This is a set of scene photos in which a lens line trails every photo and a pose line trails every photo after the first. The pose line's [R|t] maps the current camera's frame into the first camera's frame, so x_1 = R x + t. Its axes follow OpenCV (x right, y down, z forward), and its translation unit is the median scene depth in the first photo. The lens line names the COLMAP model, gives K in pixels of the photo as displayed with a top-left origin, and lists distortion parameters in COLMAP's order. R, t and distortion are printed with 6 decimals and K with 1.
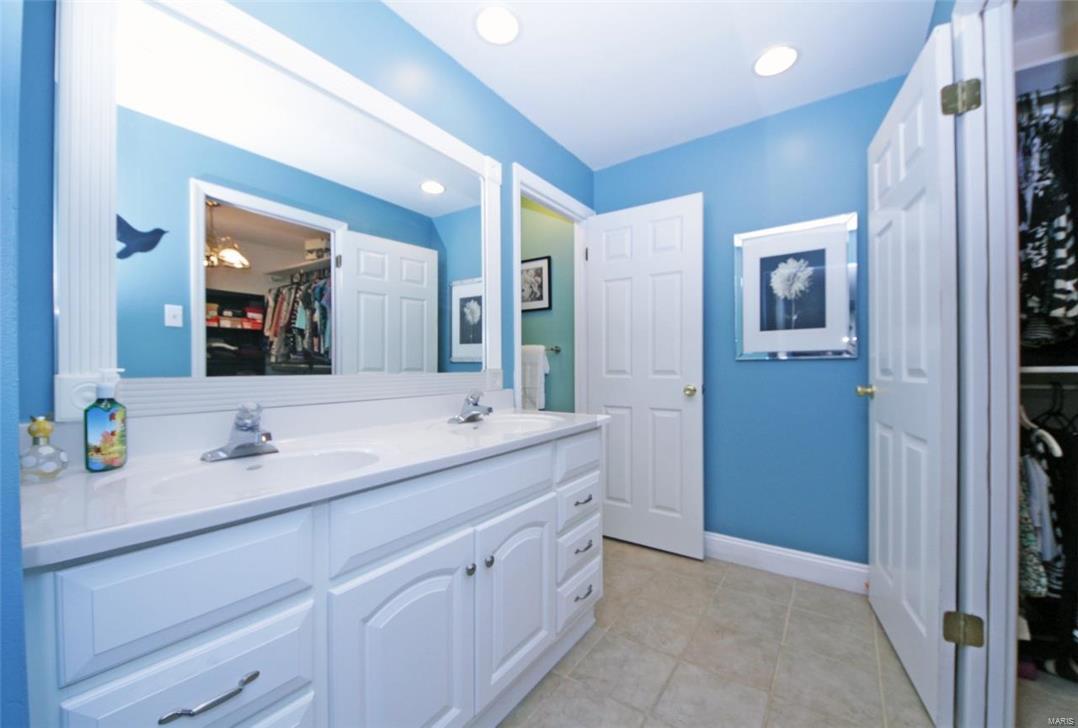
lens RADIAL K [[407.7, 0, 539.4], [0, 407.7, 367.2], [0, 0, 1]] dist [-0.001684, -0.000021]
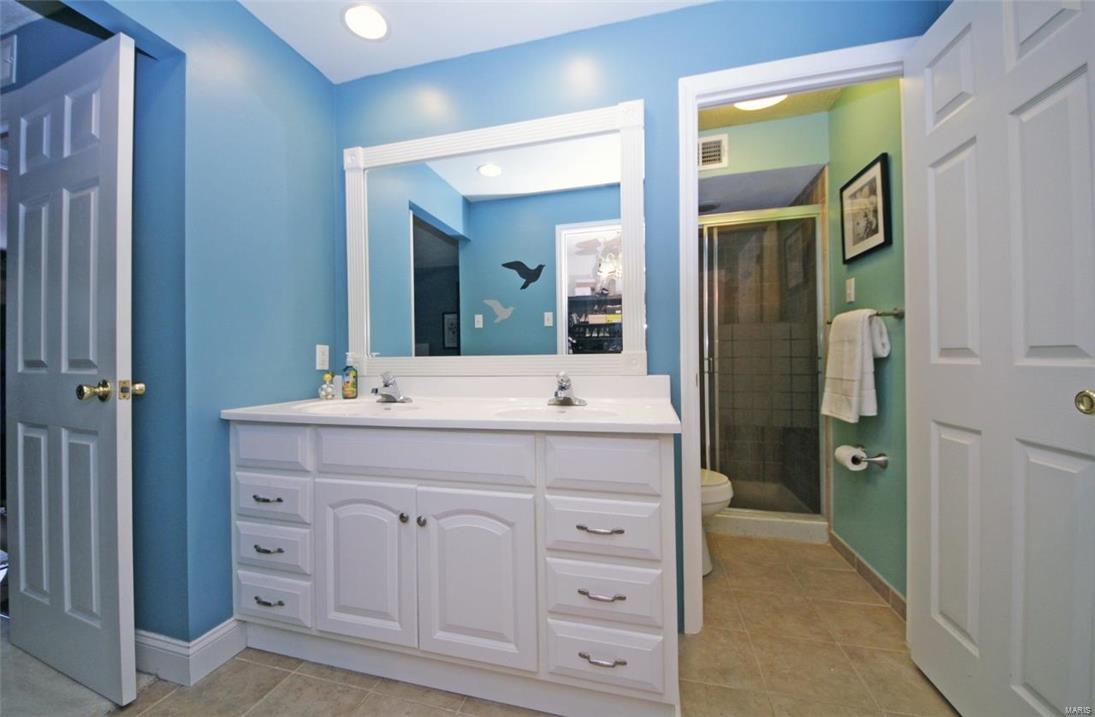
lens RADIAL K [[400.3, 0, 543.7], [0, 400.3, 356.3], [0, 0, 1]] dist [0.001016, 0.000001]
pose [[0.358178, -0.004516, -0.933642, 0.541304], [0.010846, 0.999941, -0.000676, 0.014654], [0.933590, -0.009884, 0.358206, 0.485824]]
